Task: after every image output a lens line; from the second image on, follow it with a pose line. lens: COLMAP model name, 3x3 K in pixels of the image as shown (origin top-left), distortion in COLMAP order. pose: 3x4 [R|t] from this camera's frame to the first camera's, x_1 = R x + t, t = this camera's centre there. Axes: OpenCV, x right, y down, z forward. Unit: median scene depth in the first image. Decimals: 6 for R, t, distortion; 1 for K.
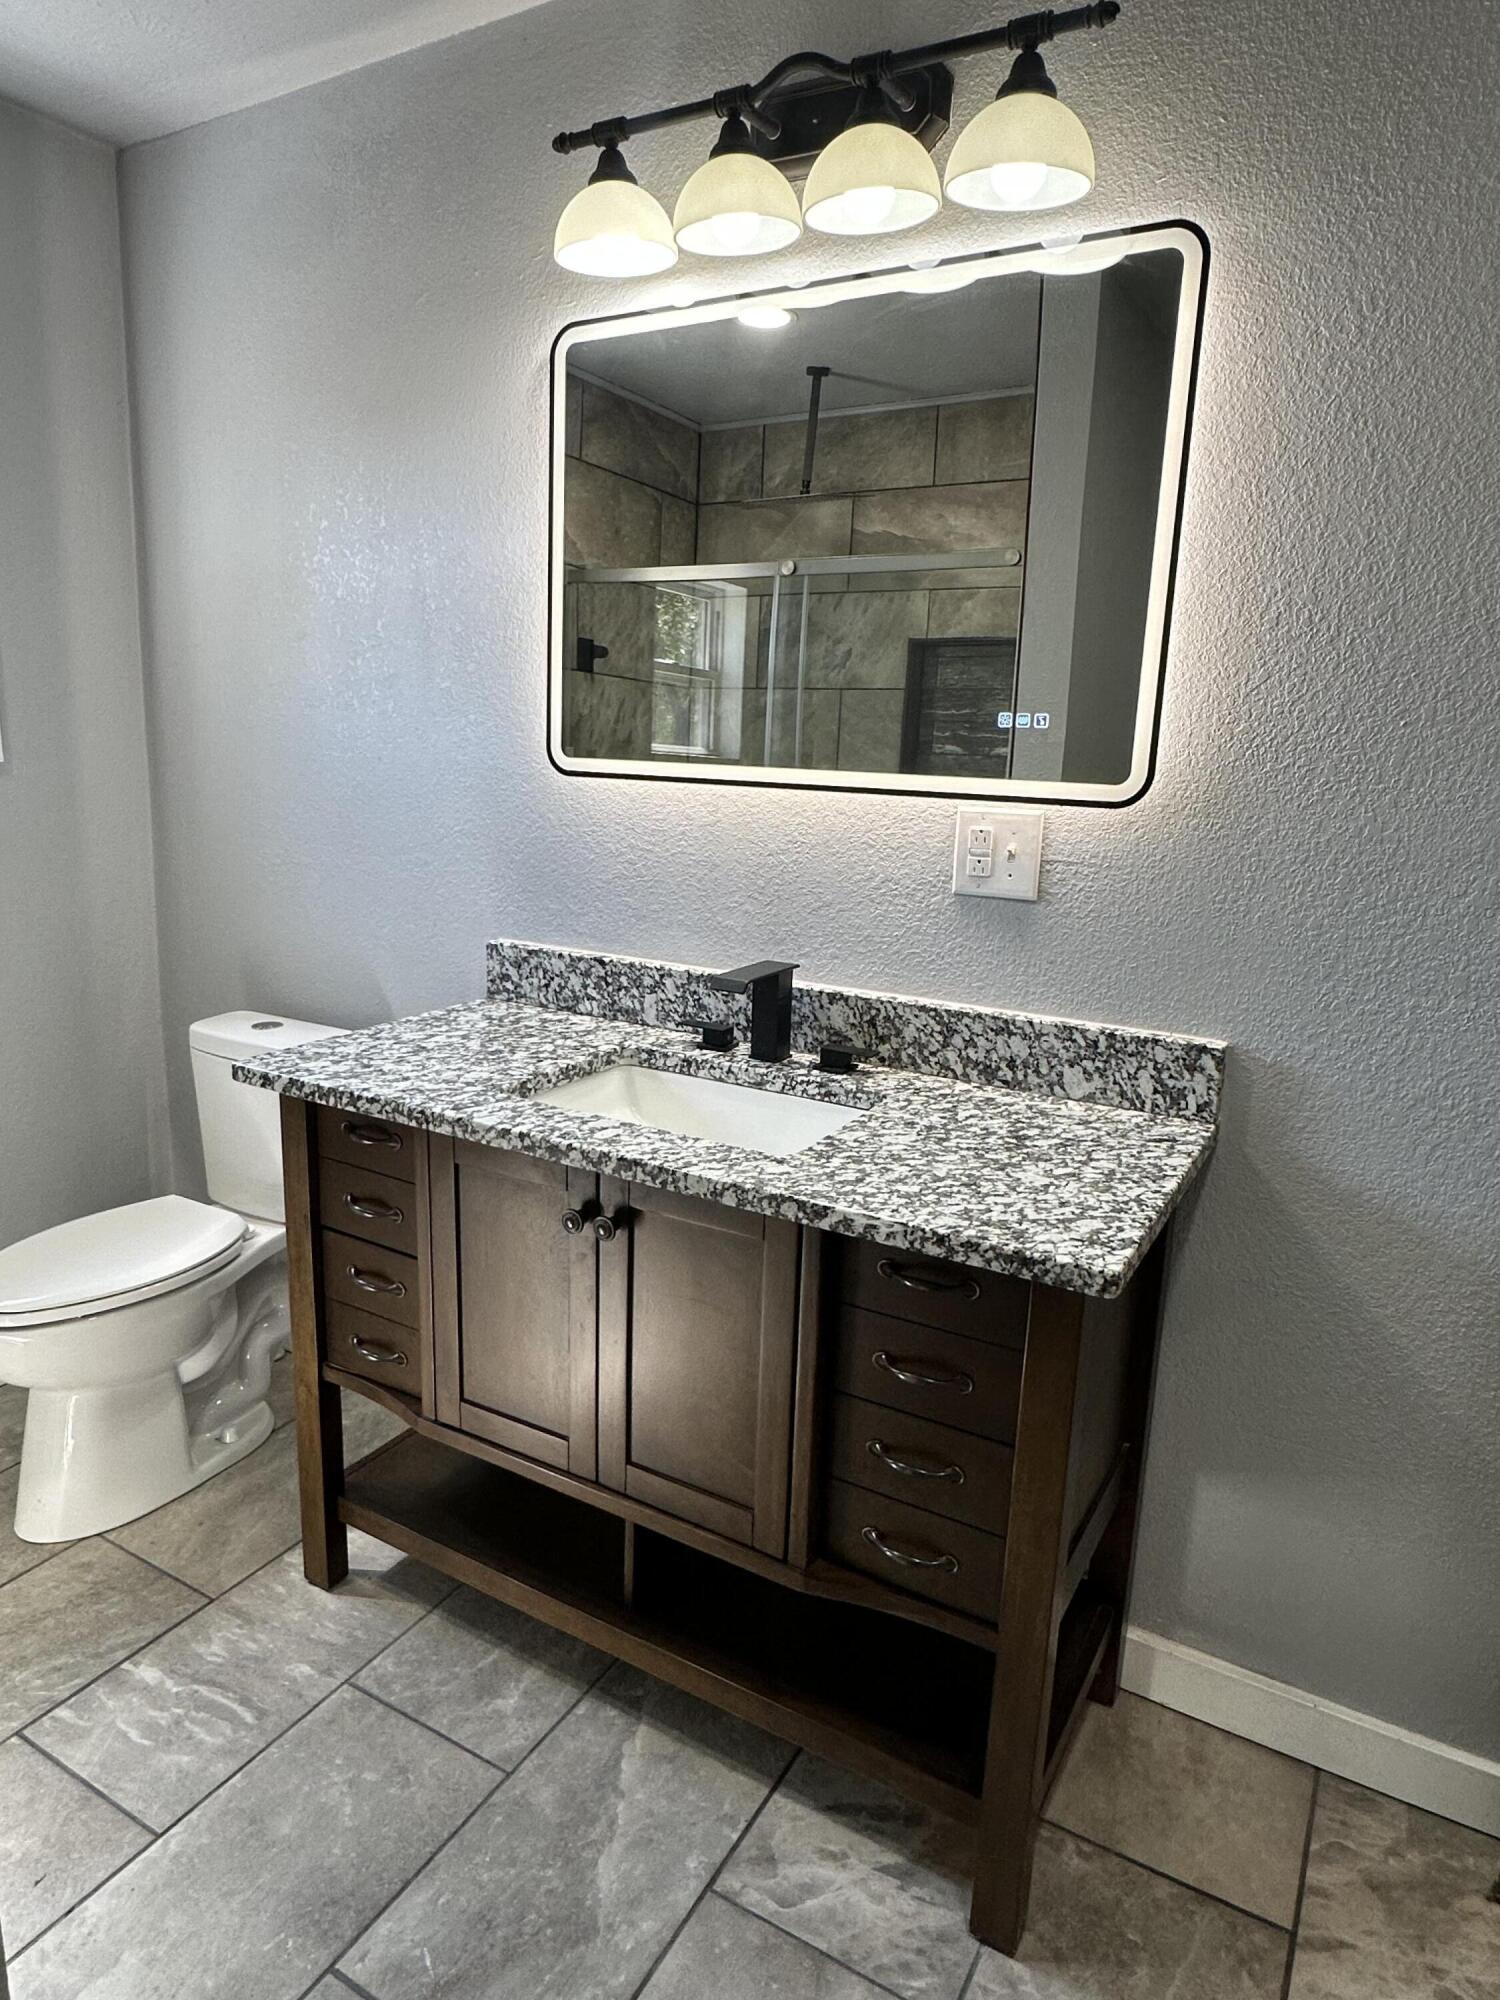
lens RADIAL K [[1221.9, 0, 744.4], [0, 1221.9, 999.4], [0, 0, 1]] dist [-0.002191, 0.001302]
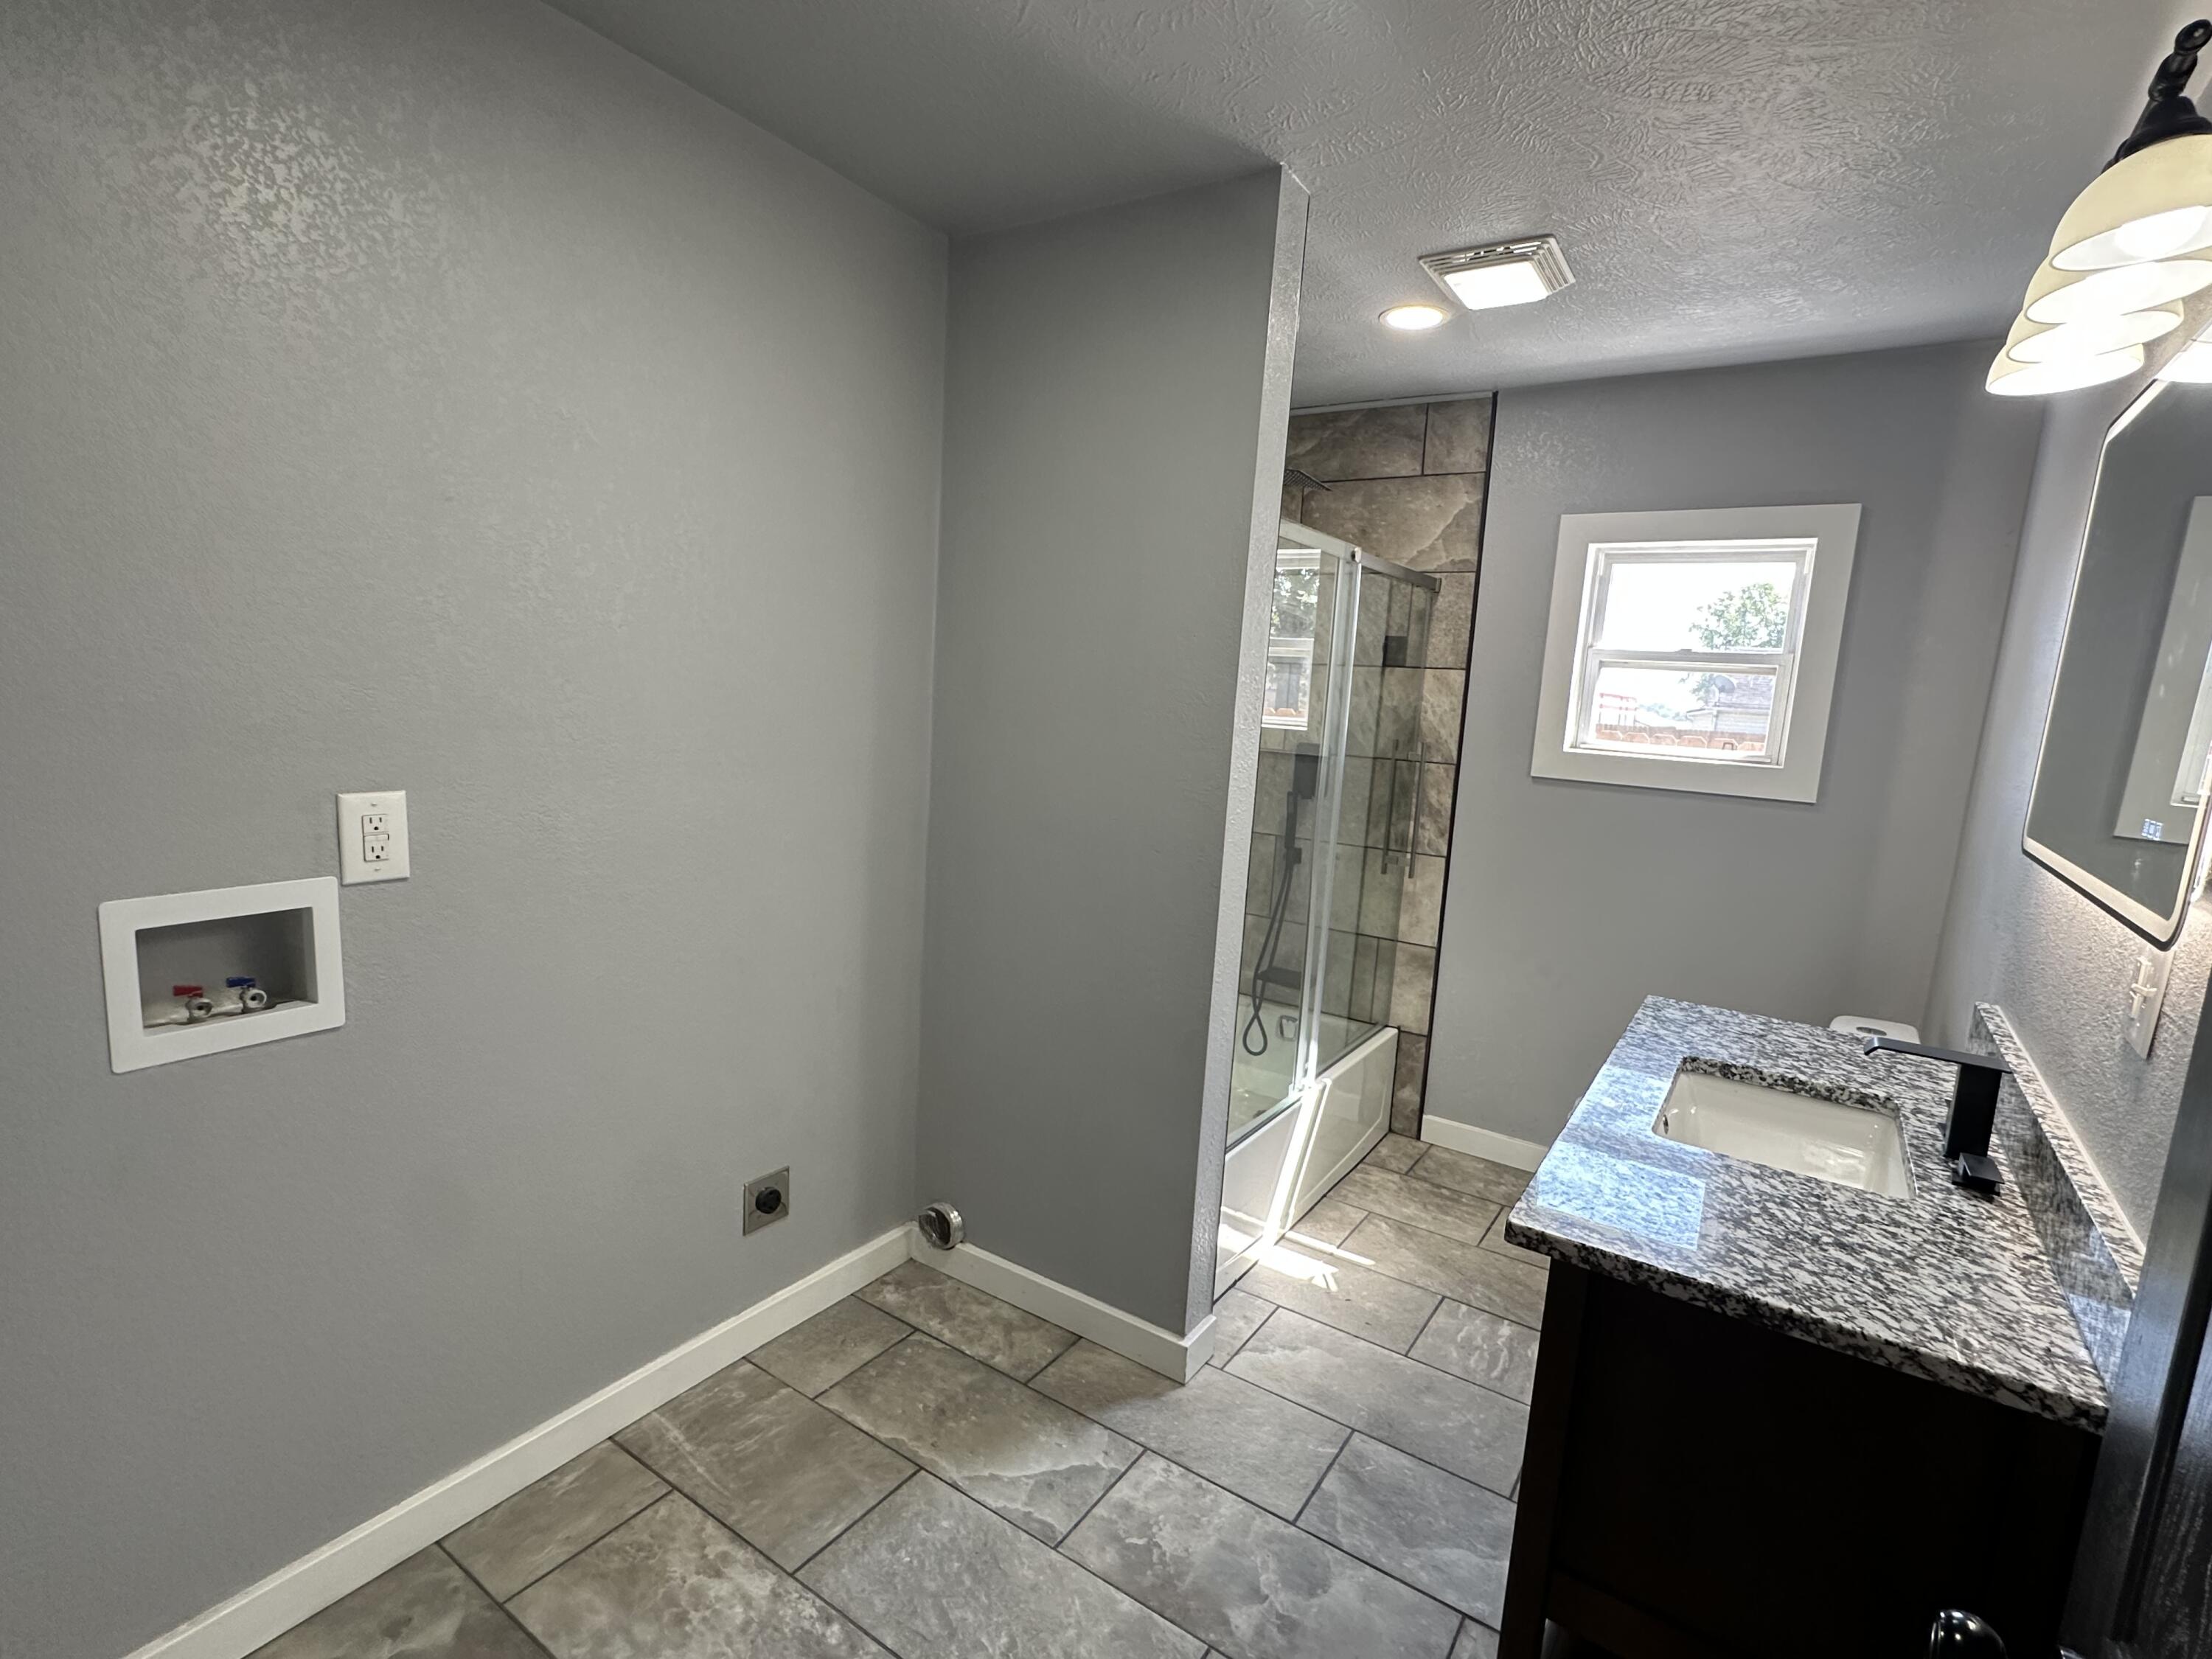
lens RADIAL K [[1024.2, 0, 1100.4], [0, 1024.2, 833.9], [0, 0, 1]] dist [0.015835, -0.000438]
pose [[-0.054100, 0.113206, -0.992098, 0.908690], [-0.272229, 0.954244, 0.123731, -0.118384], [0.960711, 0.276771, -0.020807, 0.344365]]
